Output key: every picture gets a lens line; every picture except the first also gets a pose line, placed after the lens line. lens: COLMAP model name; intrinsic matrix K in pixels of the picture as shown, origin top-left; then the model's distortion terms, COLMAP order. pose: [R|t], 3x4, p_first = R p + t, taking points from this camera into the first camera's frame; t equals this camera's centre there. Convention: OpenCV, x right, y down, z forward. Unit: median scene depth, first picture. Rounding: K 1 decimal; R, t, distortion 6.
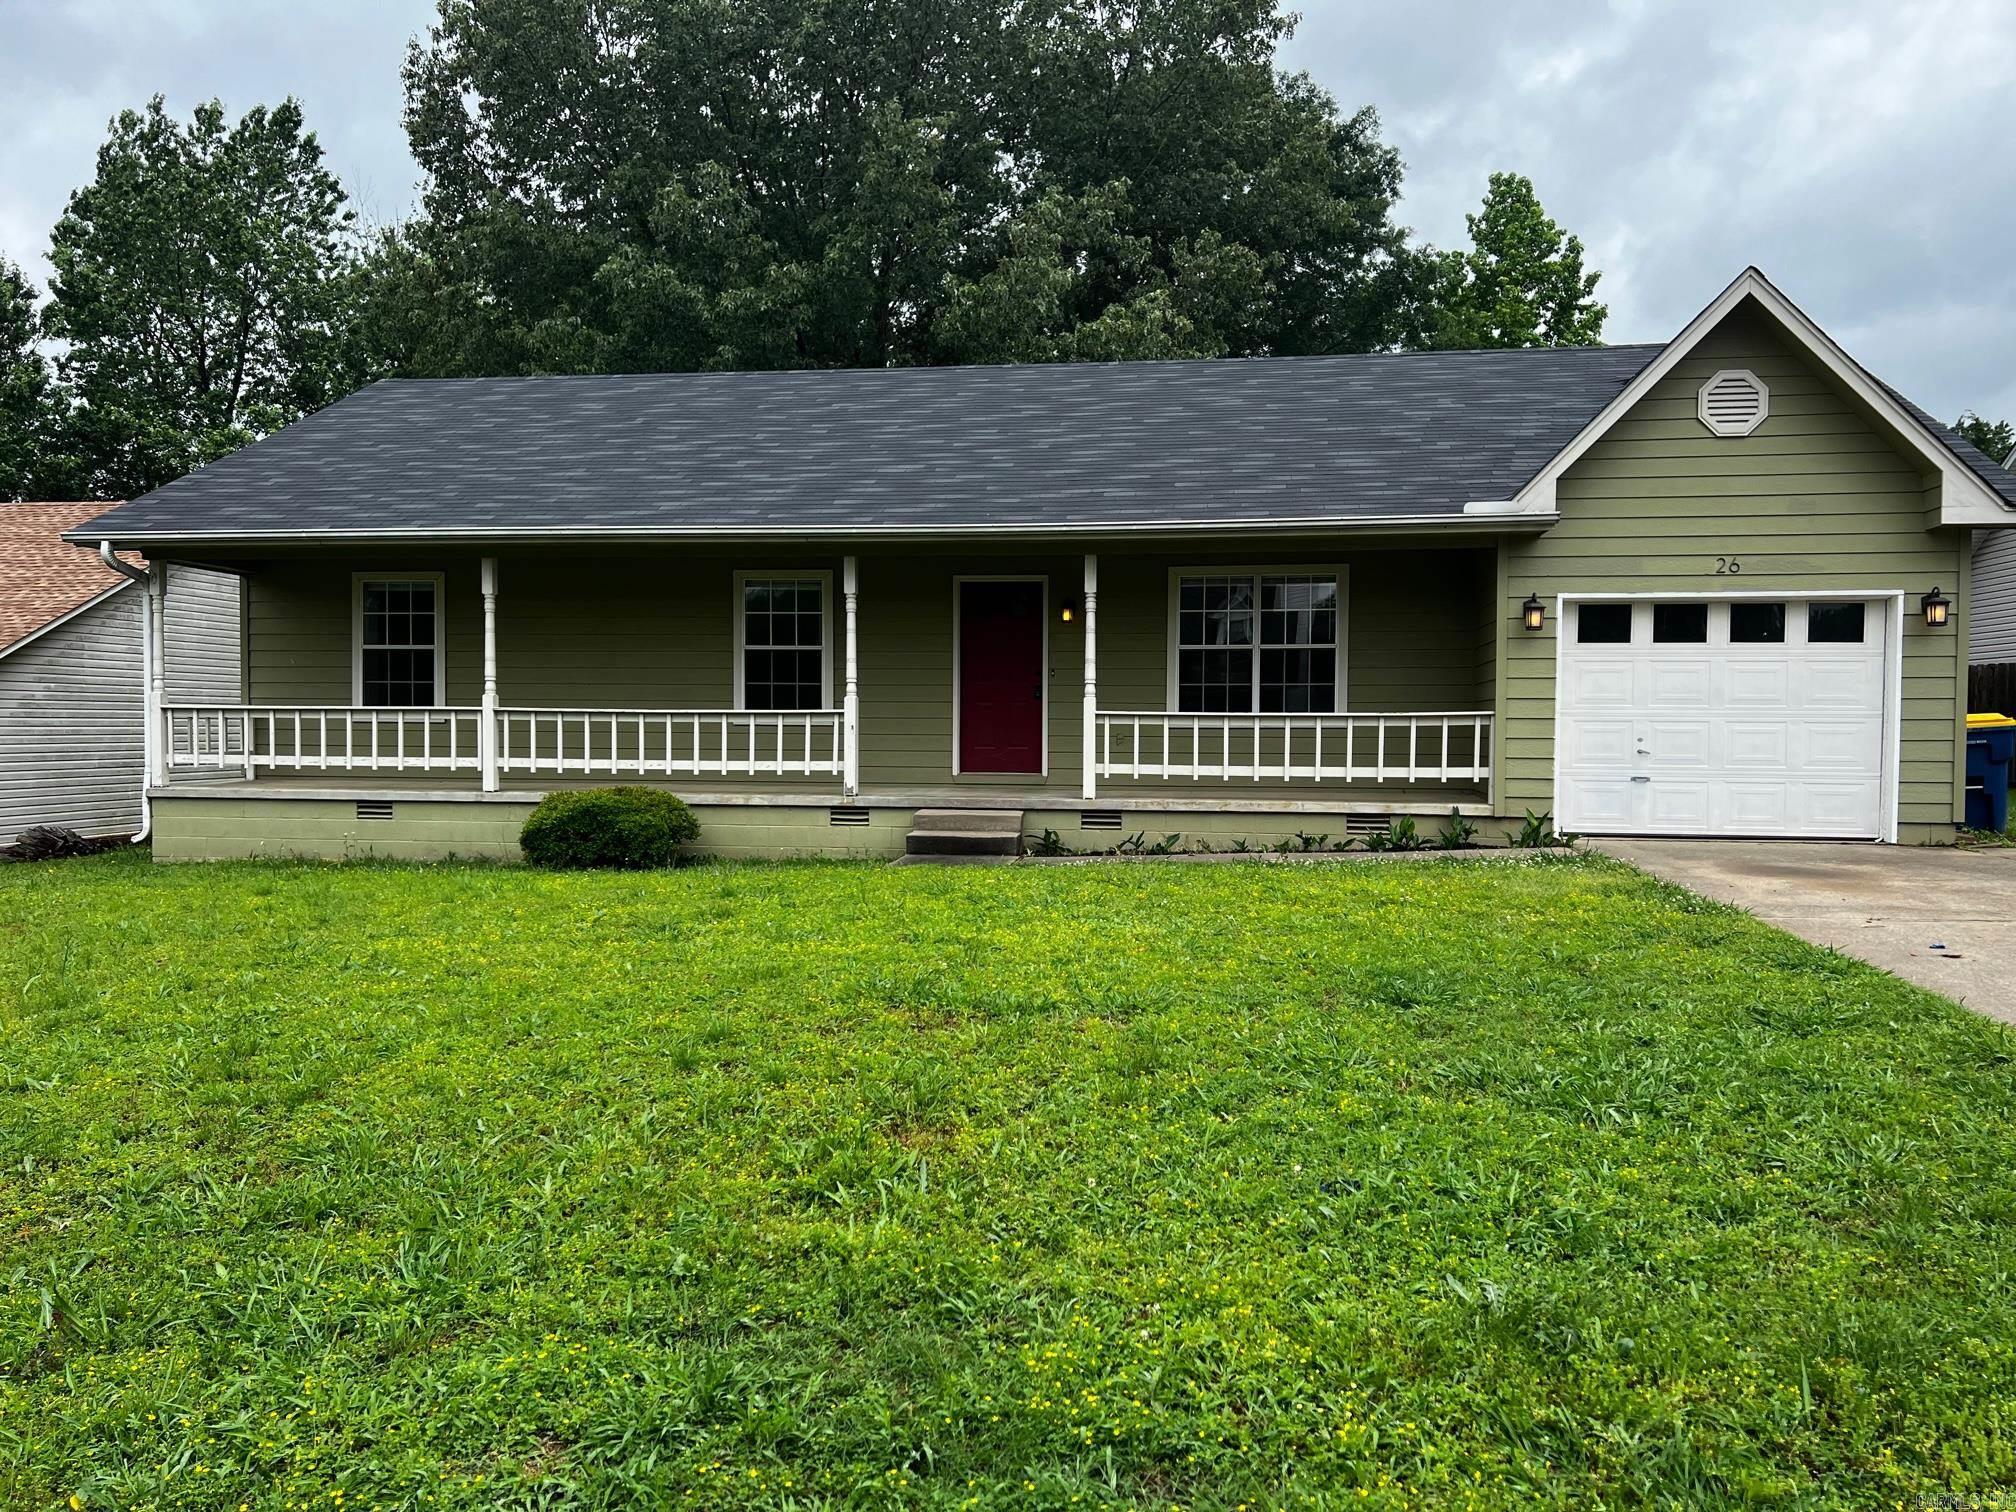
lens RADIAL K [[1495.7, 0, 1057.0], [0, 1495.7, 765.2], [0, 0, 1]] dist [0.088346, -0.108299]
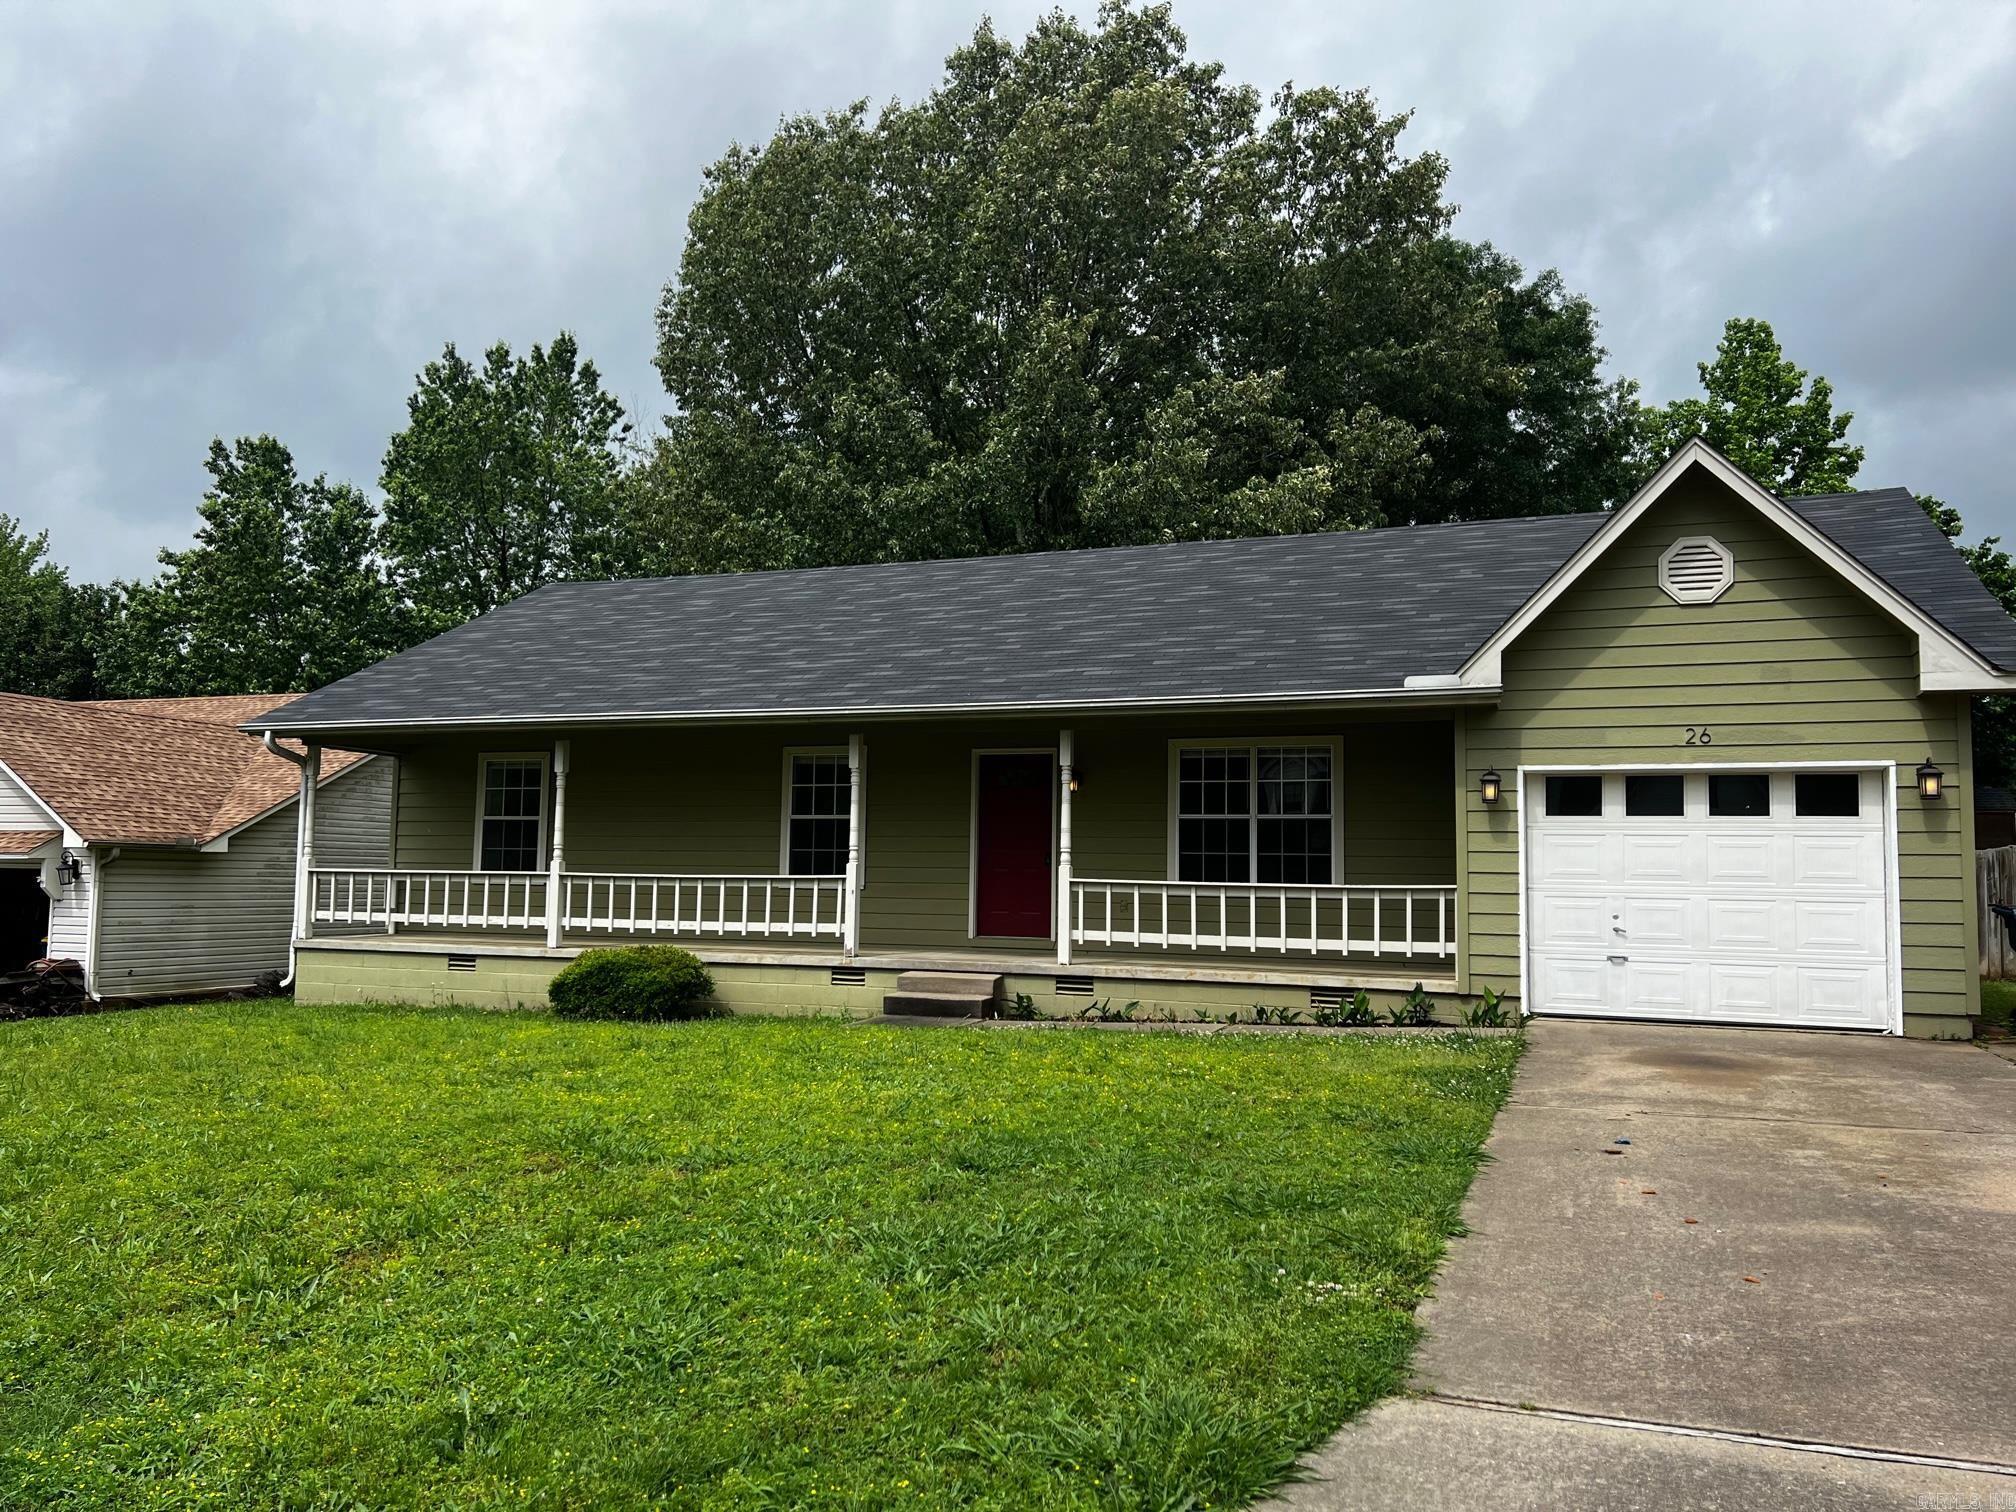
lens RADIAL K [[1536.1, 0, 1008.0], [0, 1536.1, 756.0], [0, 0, 1]] dist [0.142037, -0.228104]
pose [[0.972989, -0.008063, -0.230710, 0.223966], [-0.019000, 0.993202, -0.114842, 0.002476], [0.230068, 0.116124, 0.966222, -0.049010]]
